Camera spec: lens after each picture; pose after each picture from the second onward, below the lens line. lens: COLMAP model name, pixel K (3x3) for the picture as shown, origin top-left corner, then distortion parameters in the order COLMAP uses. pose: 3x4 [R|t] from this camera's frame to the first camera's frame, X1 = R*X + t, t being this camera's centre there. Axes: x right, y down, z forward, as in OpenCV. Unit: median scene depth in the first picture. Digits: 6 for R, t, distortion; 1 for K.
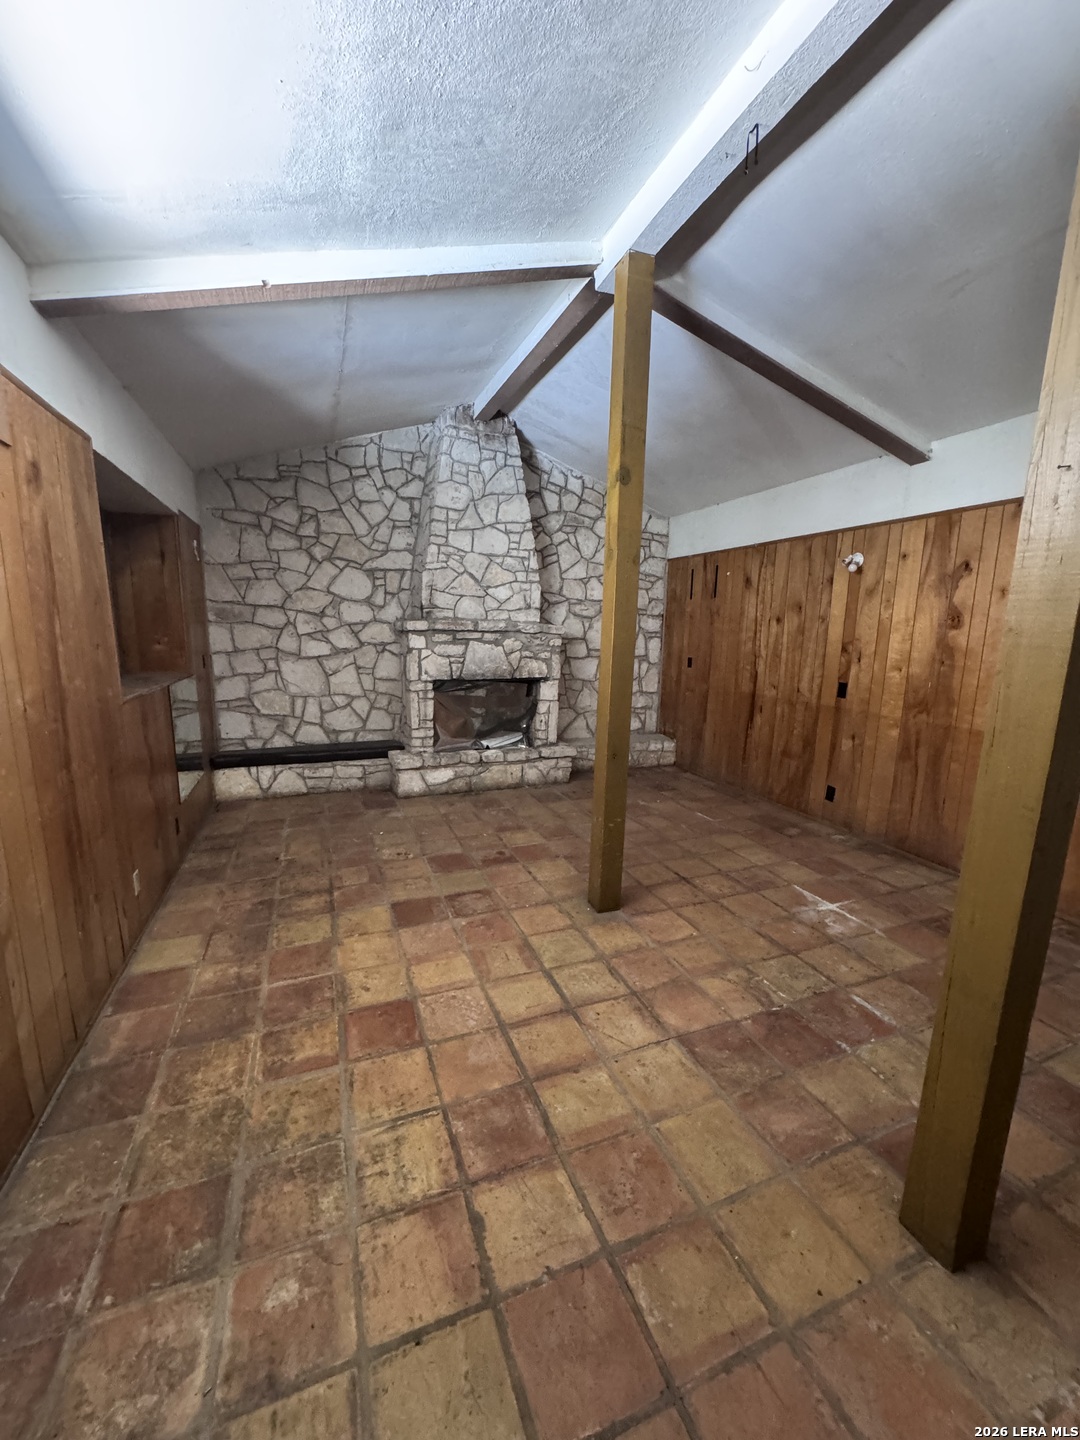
lens RADIAL K [[578.2, 0, 540.0], [0, 578.2, 720.0], [0, 0, 1]] dist [-0.002101, -0.000527]
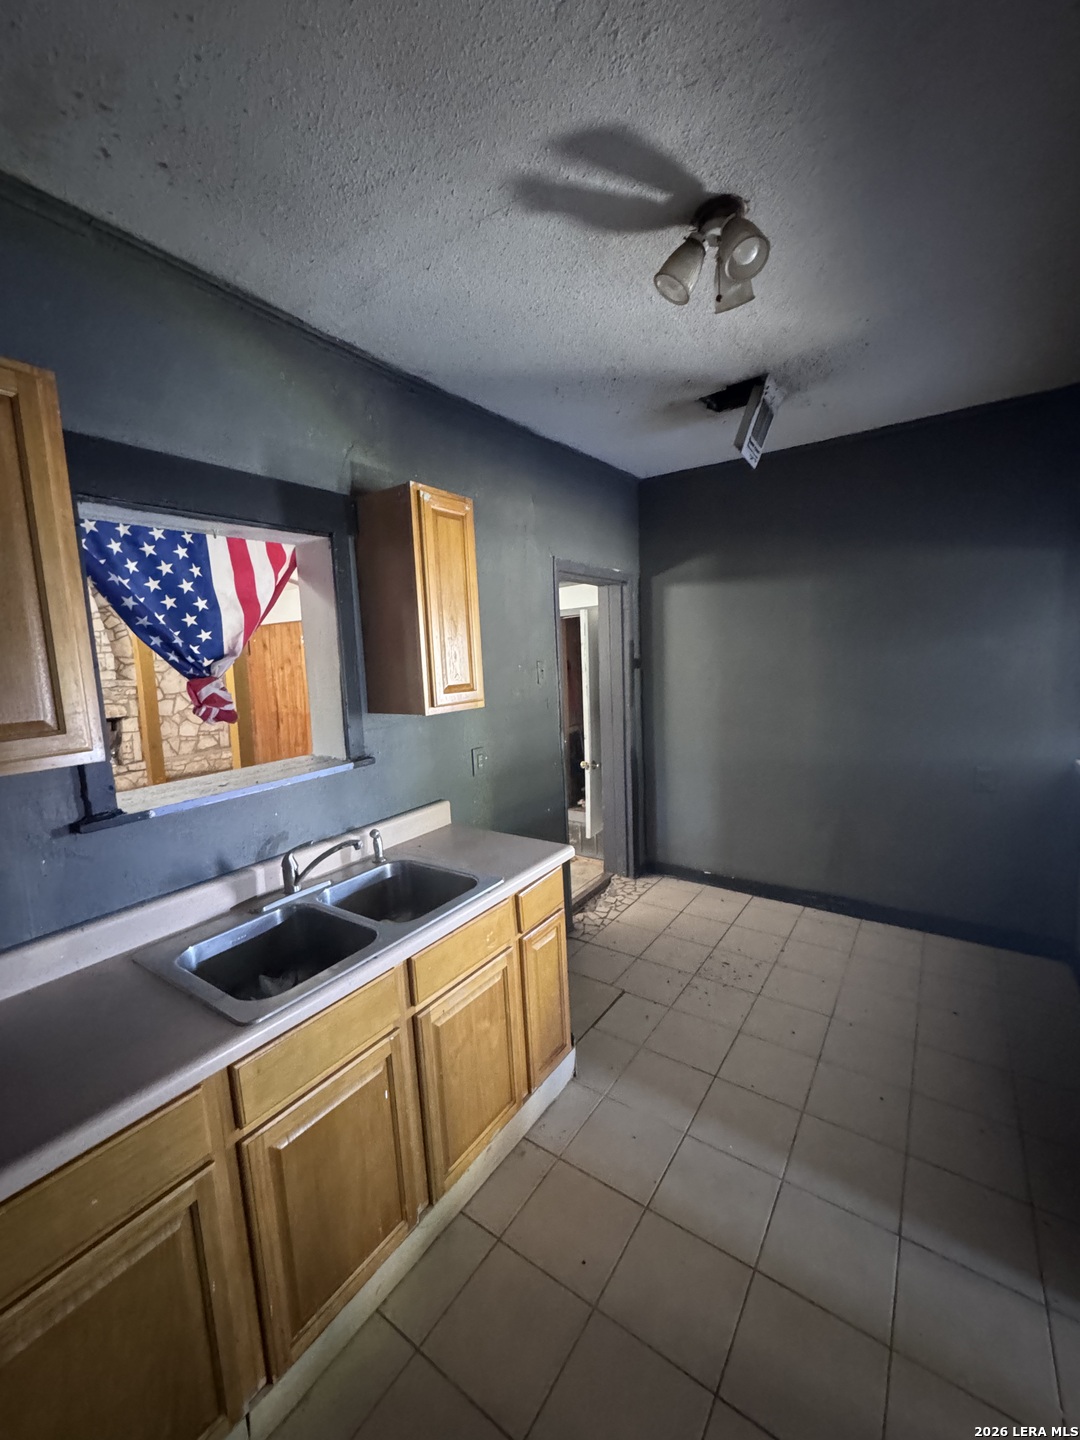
lens RADIAL K [[578.2, 0, 540.0], [0, 578.2, 720.0], [0, 0, 1]] dist [-0.002101, -0.000527]
pose [[0.836480, -0.115019, 0.535790, 0.101937], [0.141453, 0.989910, -0.008331, 0.095257], [-0.529426, 0.082758, 0.844310, -0.783099]]
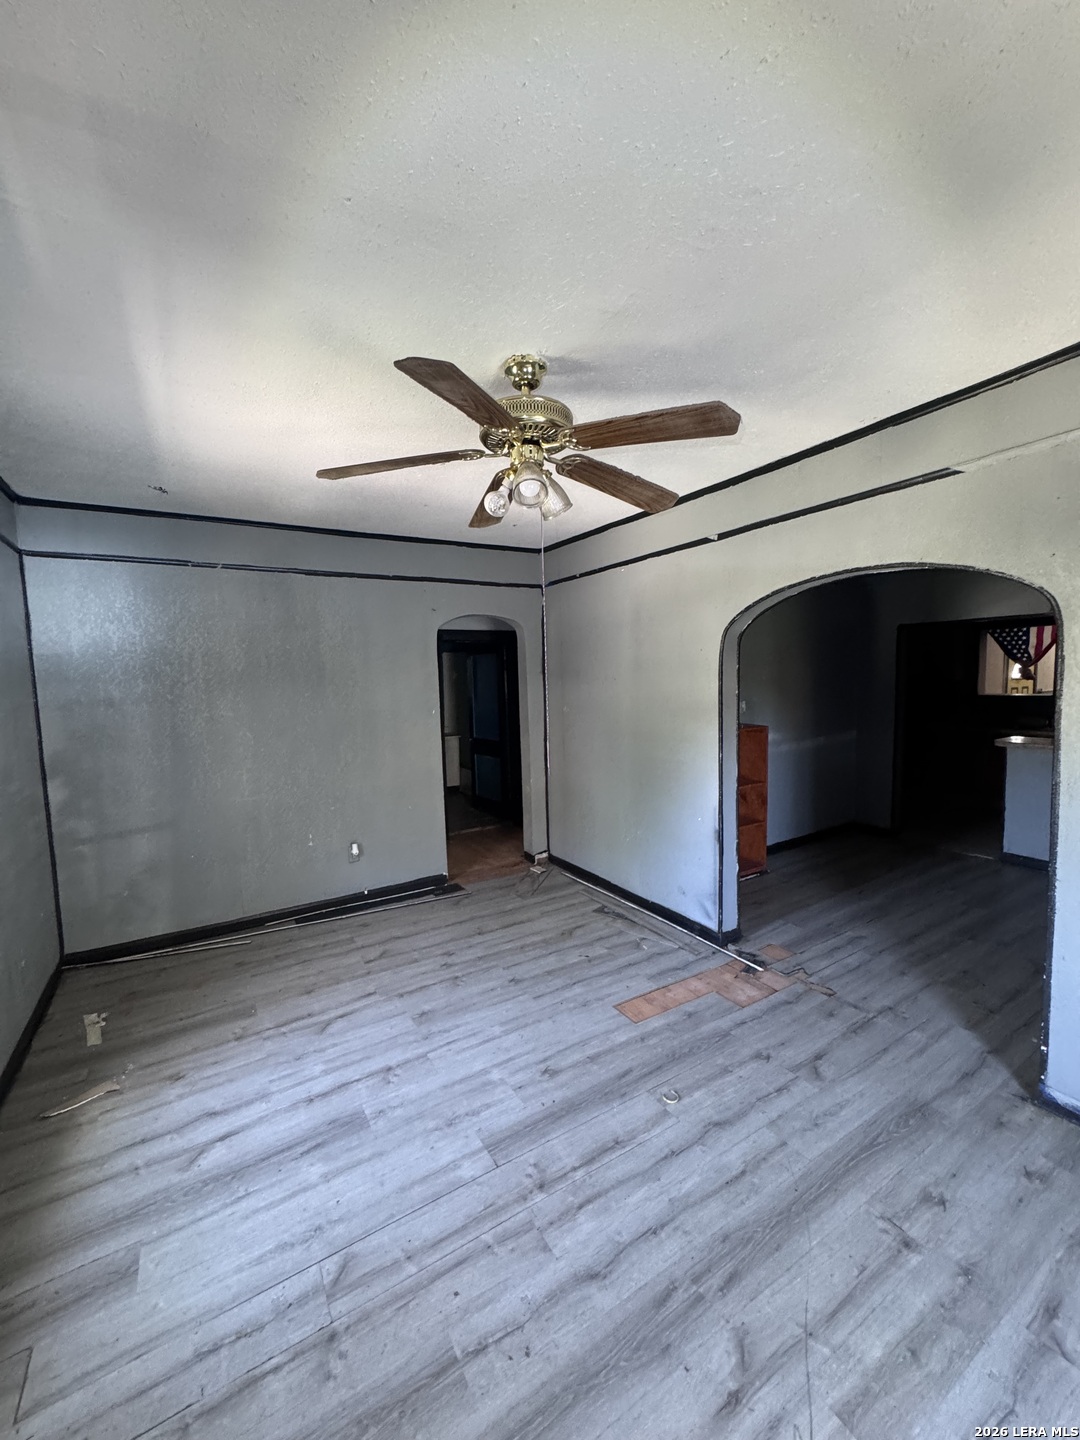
lens RADIAL K [[567.3, 0, 537.4], [0, 567.3, 724.8], [0, 0, 1]] dist [0.000278, 0.000184]
pose [[0.161462, 0.068133, -0.984524, 1.090988], [-0.131351, 0.990222, 0.046985, 0.233840], [0.978099, 0.121732, 0.168832, -1.552335]]
